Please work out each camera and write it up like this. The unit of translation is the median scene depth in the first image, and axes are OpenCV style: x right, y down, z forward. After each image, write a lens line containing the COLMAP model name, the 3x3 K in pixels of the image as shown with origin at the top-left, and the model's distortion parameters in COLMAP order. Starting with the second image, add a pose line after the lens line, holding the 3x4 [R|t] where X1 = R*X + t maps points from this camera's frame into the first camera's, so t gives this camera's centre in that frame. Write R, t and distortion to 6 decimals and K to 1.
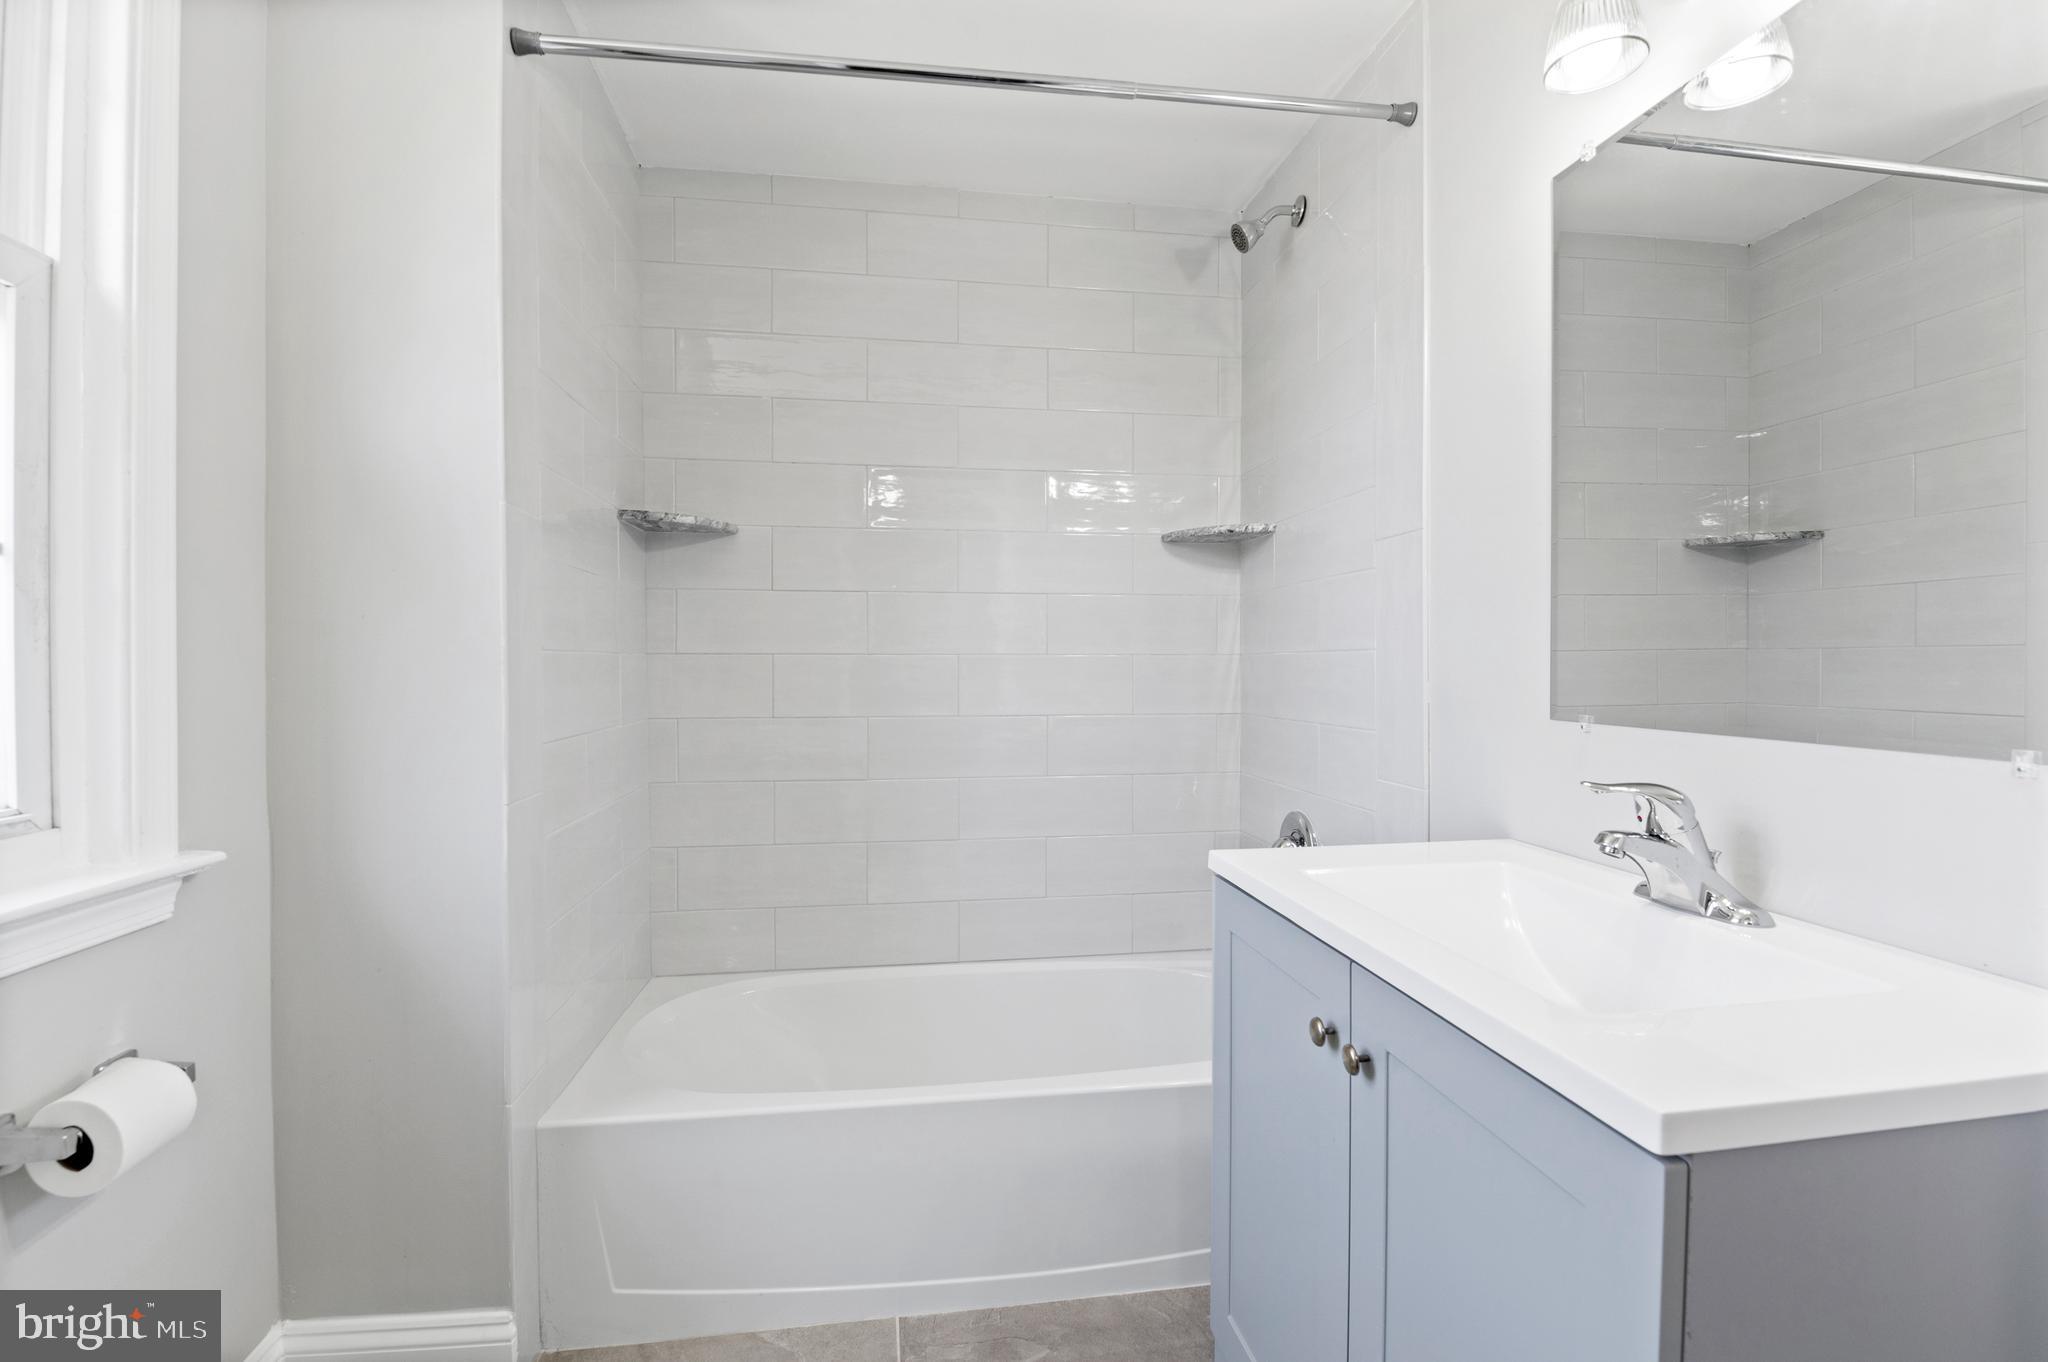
lens RADIAL K [[899.8, 0, 1013.4], [0, 899.8, 686.5], [0, 0, 1]] dist [-0.000867, -0.011934]
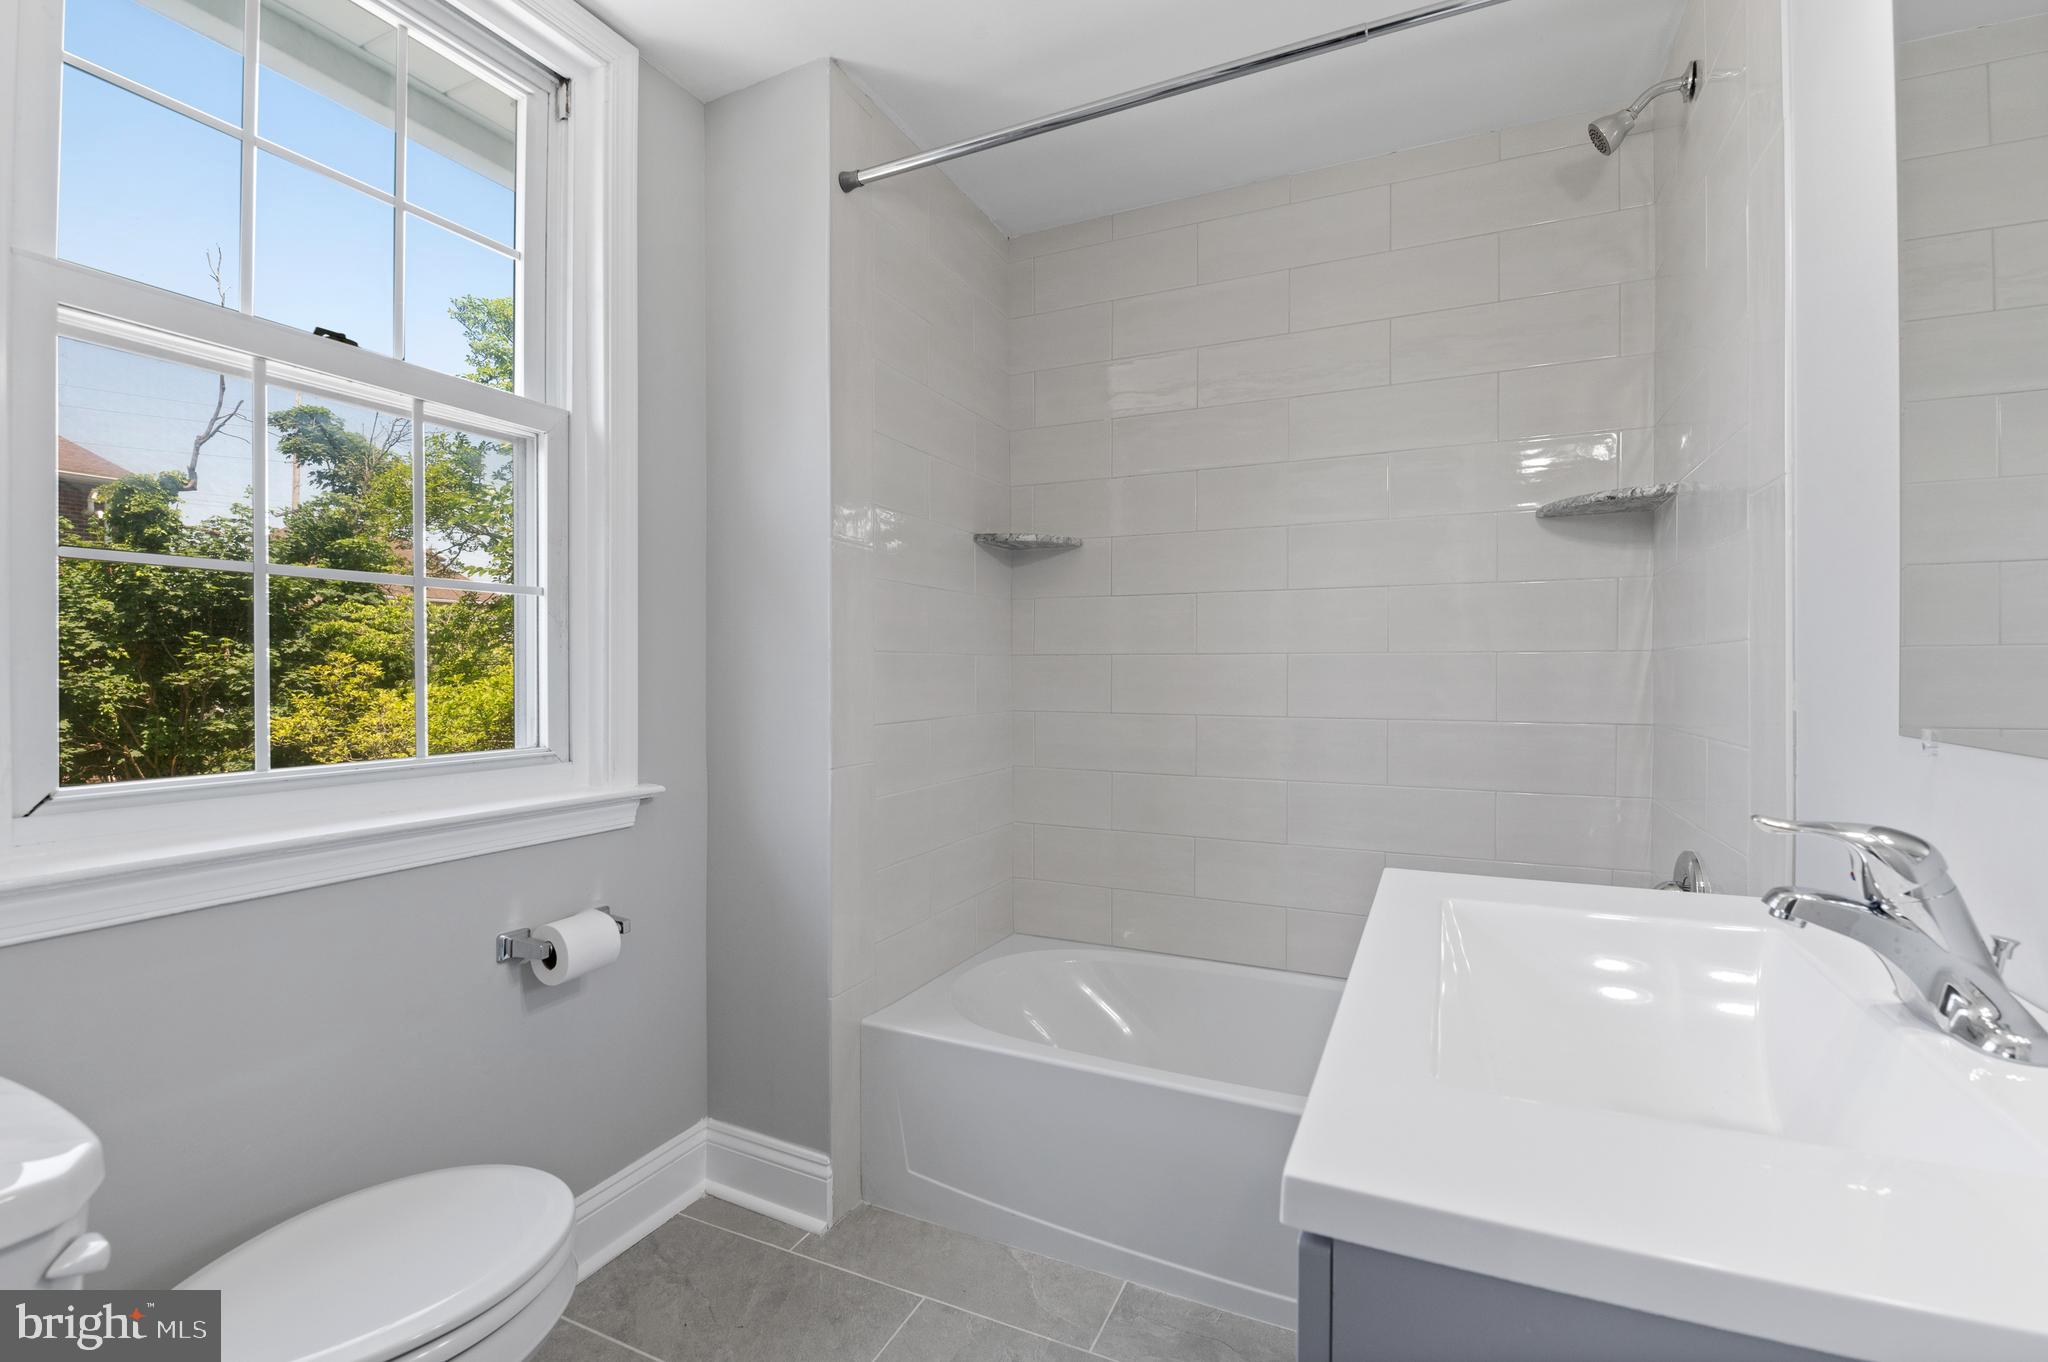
lens RADIAL K [[897.3, 0, 1024.2], [0, 897.3, 690.2], [0, 0, 1]] dist [0.000033, -0.011688]
pose [[0.833751, 0.013752, -0.551970, 0.342362], [-0.014395, 0.999891, 0.003169, 0.007362], [0.551953, 0.005304, 0.833858, 0.052766]]
